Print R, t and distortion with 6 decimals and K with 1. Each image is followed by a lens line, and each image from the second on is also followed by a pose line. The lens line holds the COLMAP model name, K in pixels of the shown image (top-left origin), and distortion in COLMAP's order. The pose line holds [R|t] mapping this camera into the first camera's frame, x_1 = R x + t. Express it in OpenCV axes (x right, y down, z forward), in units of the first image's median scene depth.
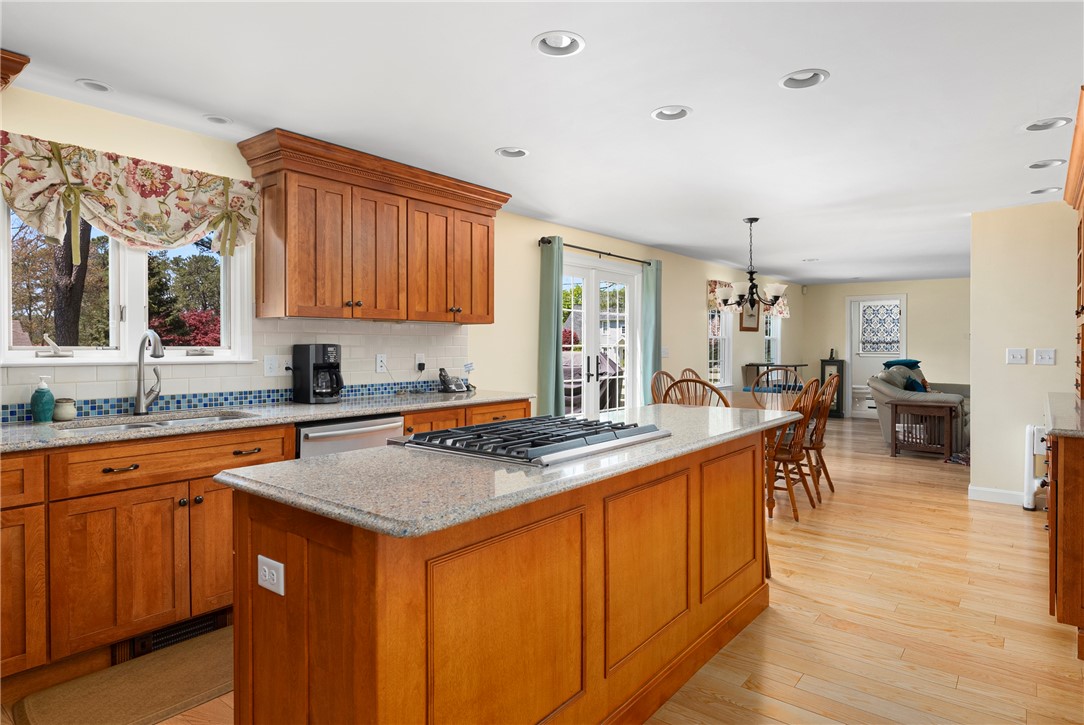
lens RADIAL K [[611.7, 0, 540.2], [0, 611.7, 341.5], [0, 0, 1]] dist [-0.002171, 0.000999]
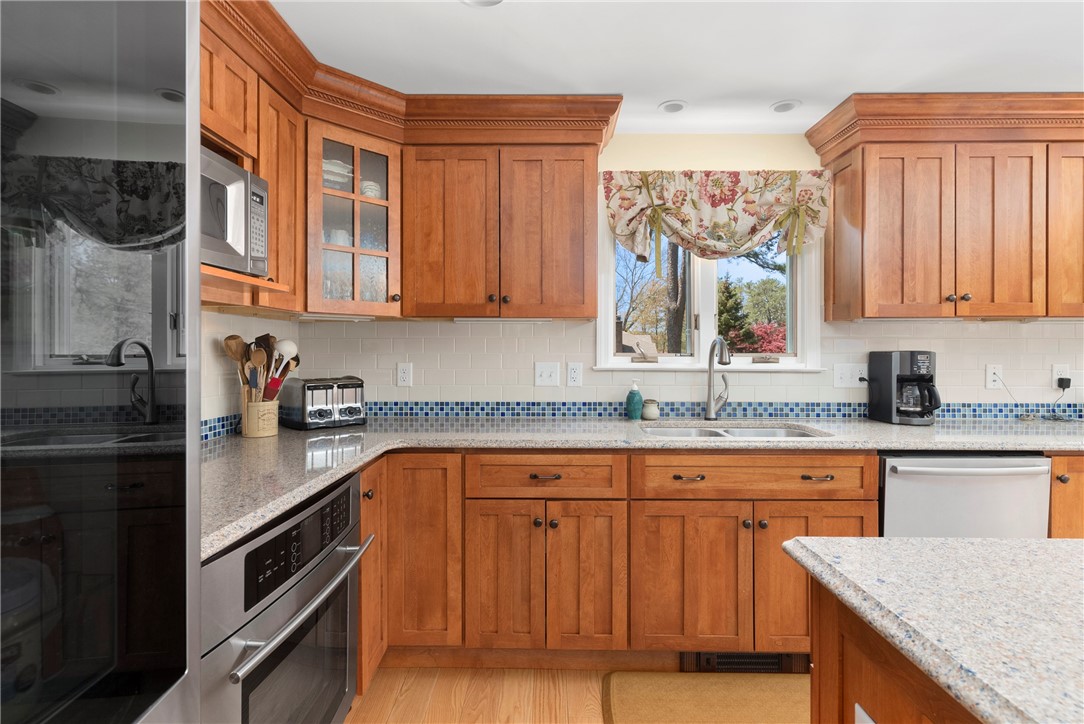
lens RADIAL K [[535.1, 0, 542.0], [0, 535.1, 362.0], [0, 0, 1]] dist [-0.002373, 0.000477]
pose [[0.618521, 0.015365, -0.785618, -0.109351], [0.003840, 0.999738, 0.022577, 0.001102], [0.785758, -0.016981, 0.618300, 0.197087]]
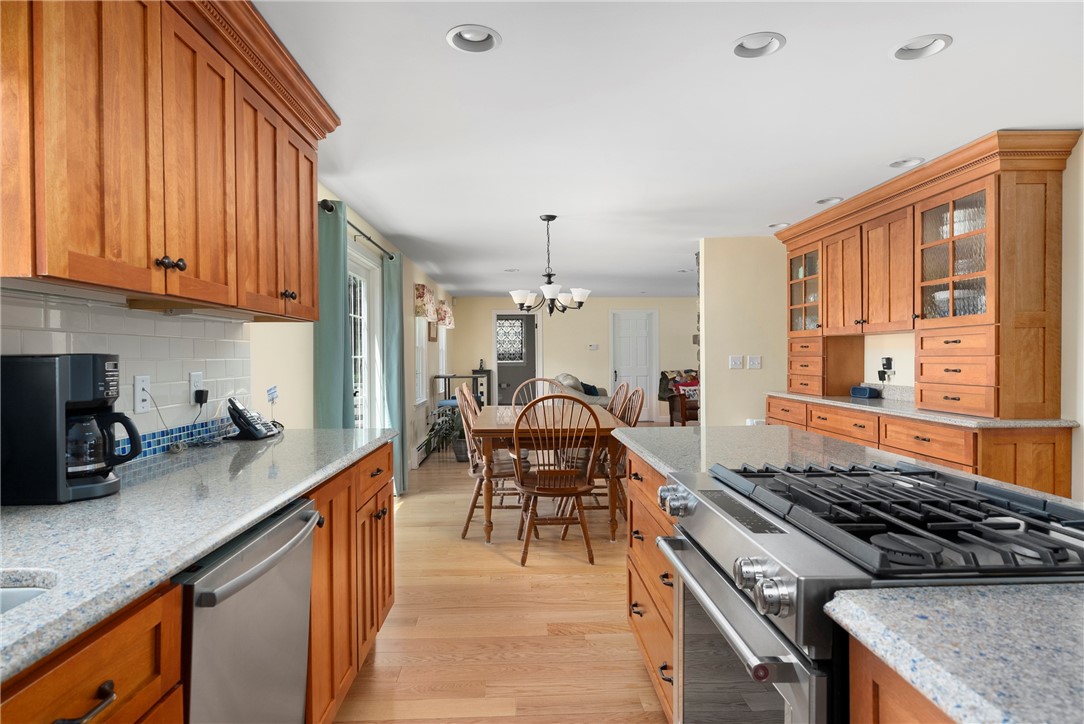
lens RADIAL K [[606.4, 0, 542.0], [0, 606.4, 362.0], [0, 0, 1]] dist [0.001539, 0.001100]
pose [[0.751072, -0.014395, 0.660063, -0.420762], [0.006645, 0.999876, 0.014245, 0.006344], [-0.660187, -0.006313, 0.751075, 0.521037]]
